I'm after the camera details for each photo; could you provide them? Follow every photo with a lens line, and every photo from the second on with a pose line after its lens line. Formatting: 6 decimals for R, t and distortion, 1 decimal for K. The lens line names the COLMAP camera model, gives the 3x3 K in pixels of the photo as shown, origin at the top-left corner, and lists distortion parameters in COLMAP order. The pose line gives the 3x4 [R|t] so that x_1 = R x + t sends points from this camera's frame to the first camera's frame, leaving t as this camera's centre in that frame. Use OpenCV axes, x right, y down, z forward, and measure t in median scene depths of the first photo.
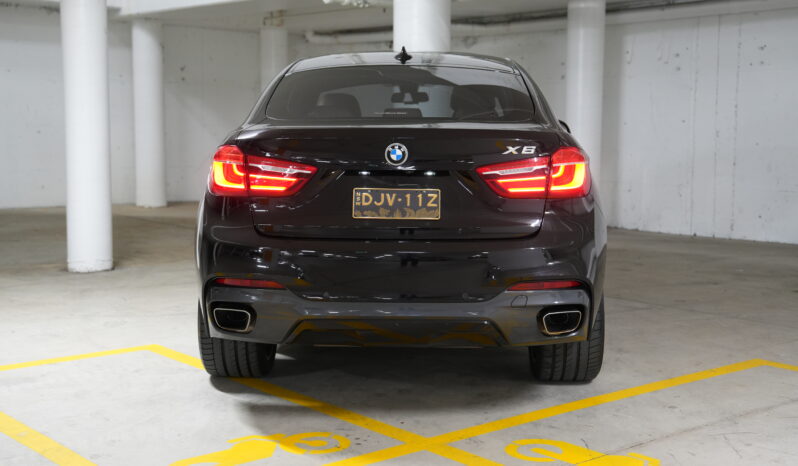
lens RADIAL K [[1144.5, 0, 399.0], [0, 1144.5, 233.0], [0, 0, 1]] dist [0.174946, -0.013585]
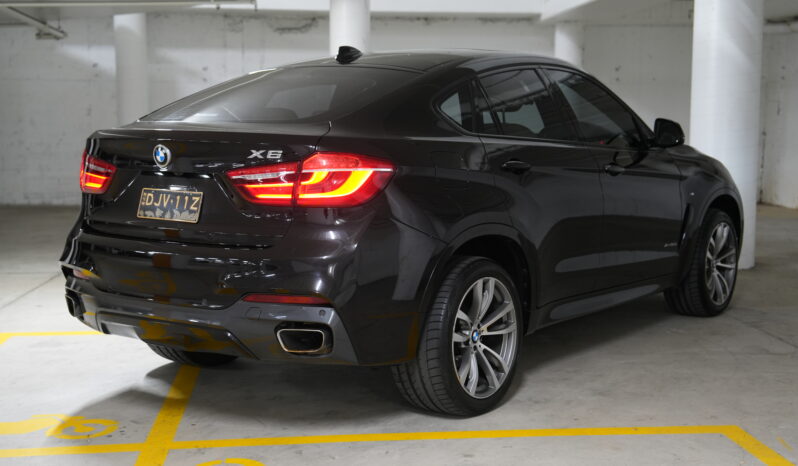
lens RADIAL K [[1123.1, 0, 399.0], [0, 1123.1, 262.2], [0, 0, 1]] dist [0.173051, 0.014049]
pose [[0.809029, 0.071197, -0.583440, 0.436178], [-0.055635, 0.997456, 0.044574, -0.018202], [0.585129, -0.003602, 0.810932, 0.182208]]
